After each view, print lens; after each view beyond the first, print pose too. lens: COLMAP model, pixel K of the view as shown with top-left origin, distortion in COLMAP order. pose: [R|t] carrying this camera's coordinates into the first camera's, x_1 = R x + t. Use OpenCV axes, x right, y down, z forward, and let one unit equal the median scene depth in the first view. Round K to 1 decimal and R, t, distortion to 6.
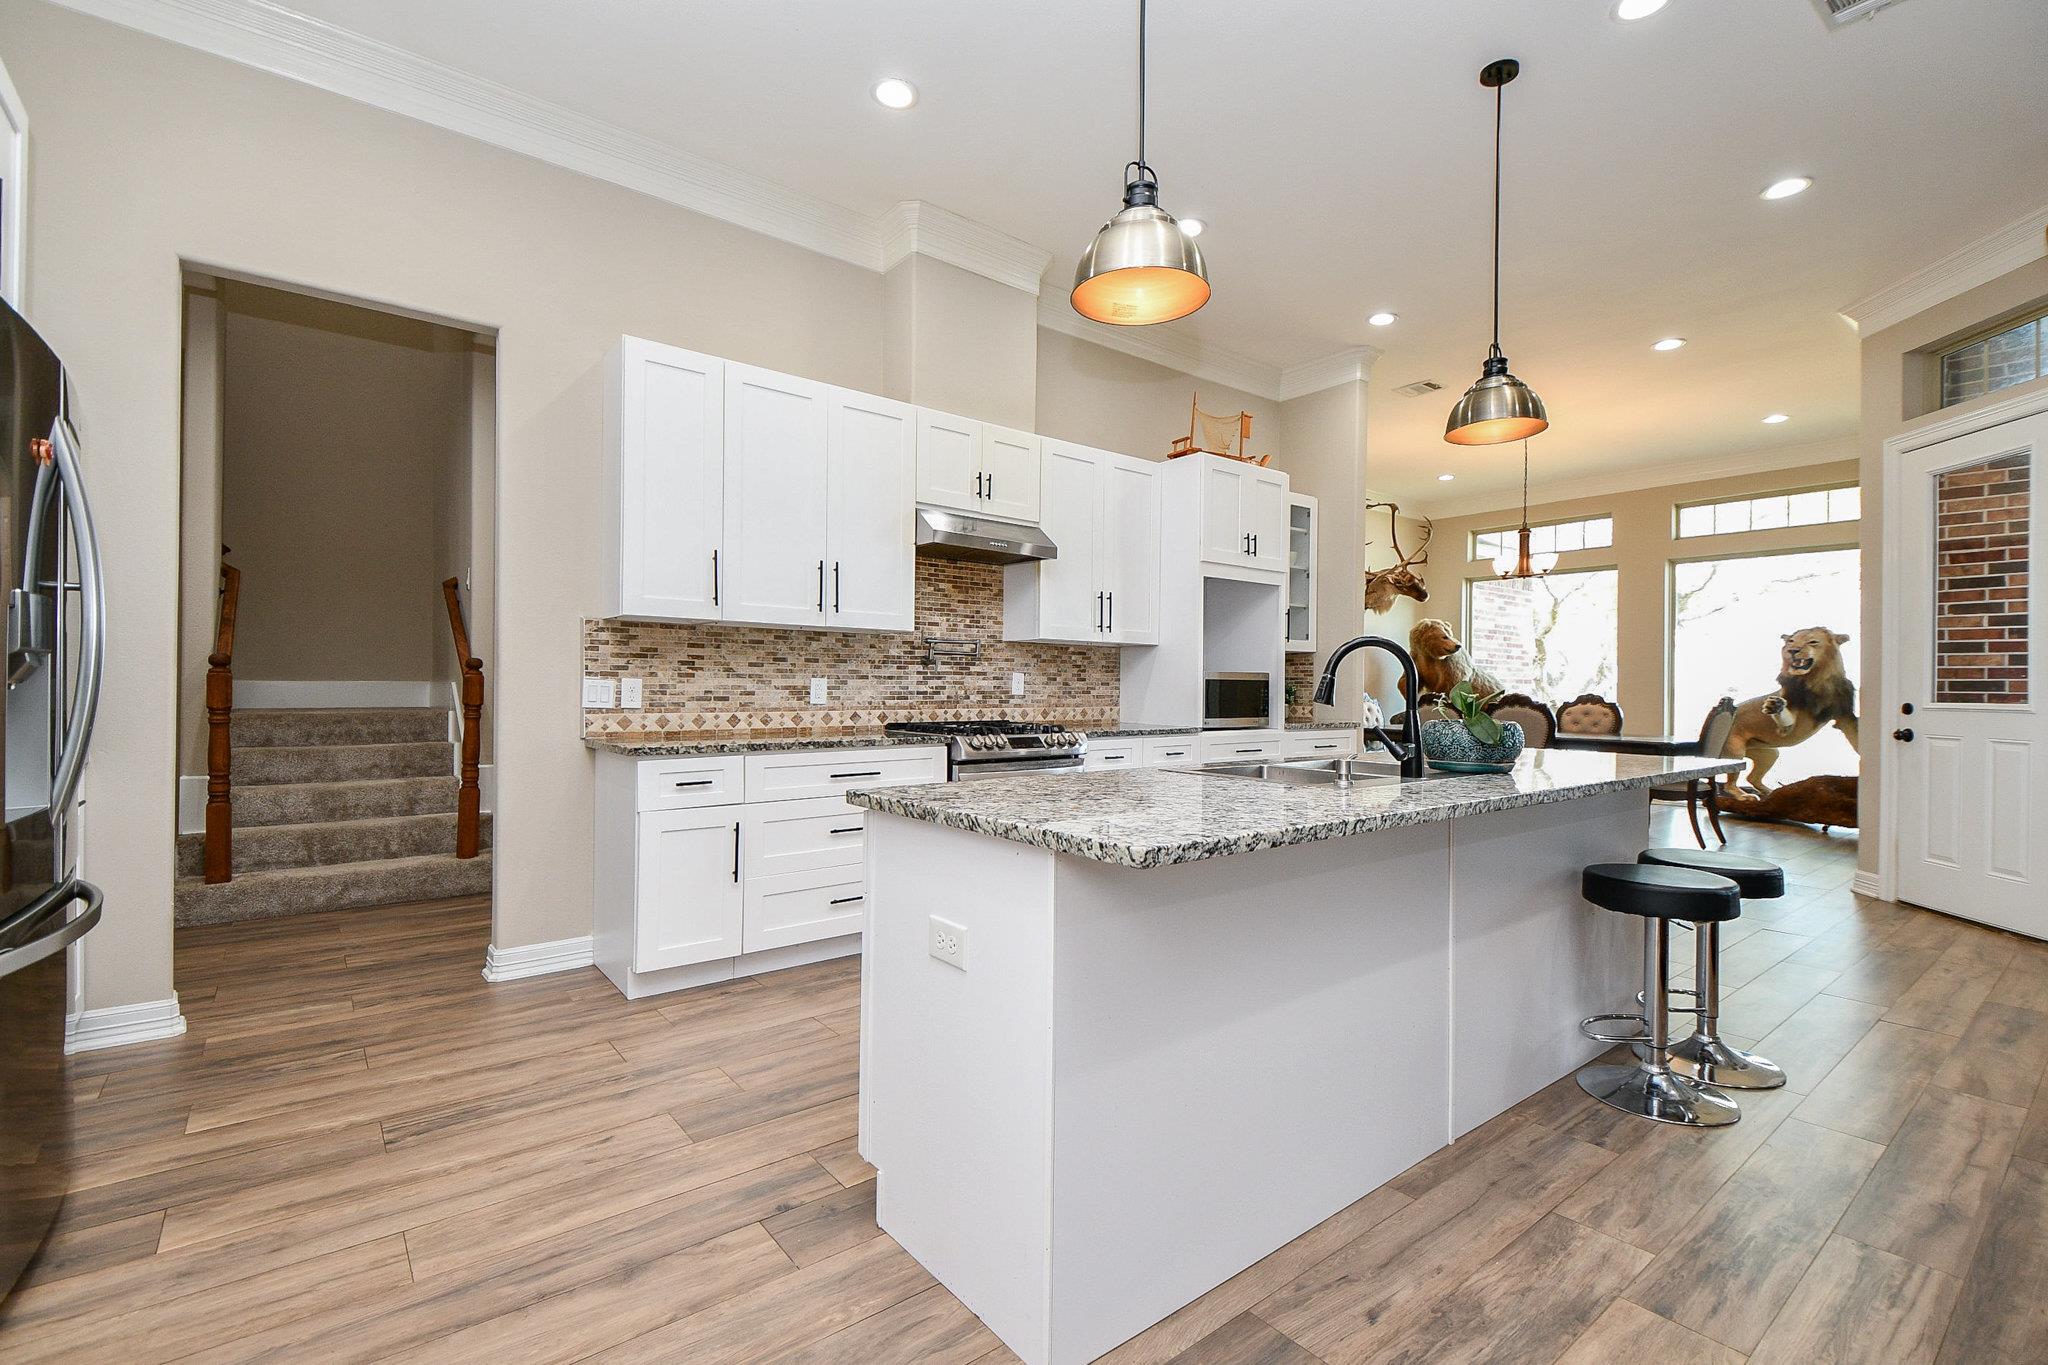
lens RADIAL K [[902.1, 0, 1013.6], [0, 902.1, 685.1], [0, 0, 1]] dist [0.034630, -0.021169]
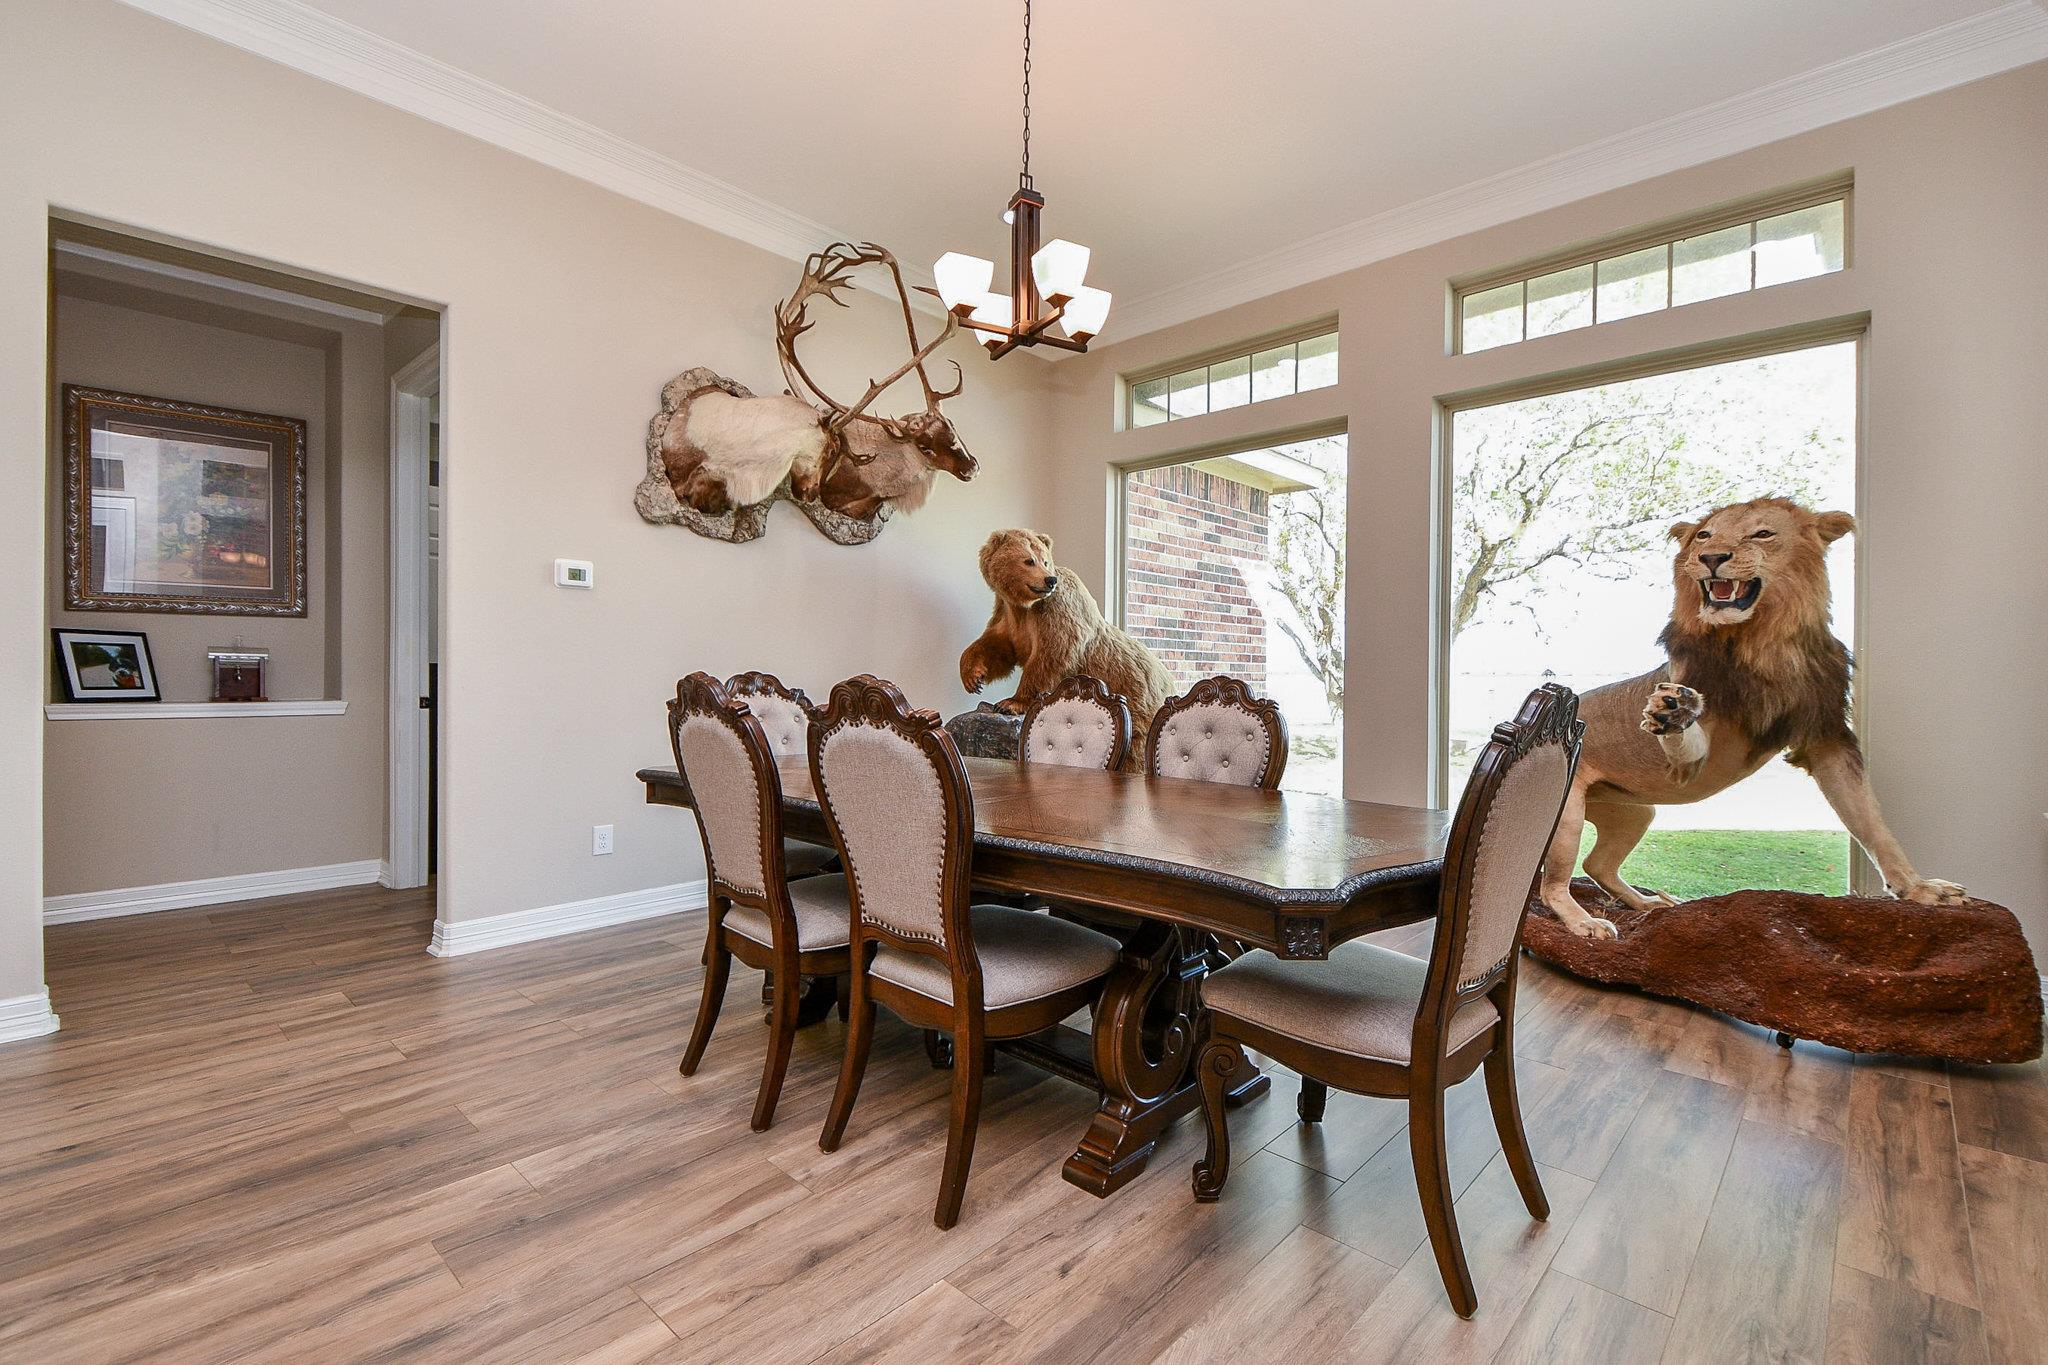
lens RADIAL K [[890.6, 0, 1034.2], [0, 890.6, 684.5], [0, 0, 1]] dist [0.018278, -0.019574]
pose [[0.989097, -0.002310, 0.147248, 0.840239], [0.000162, 0.999893, 0.014601, 0.012693], [-0.147266, -0.014418, 0.988992, 1.083838]]
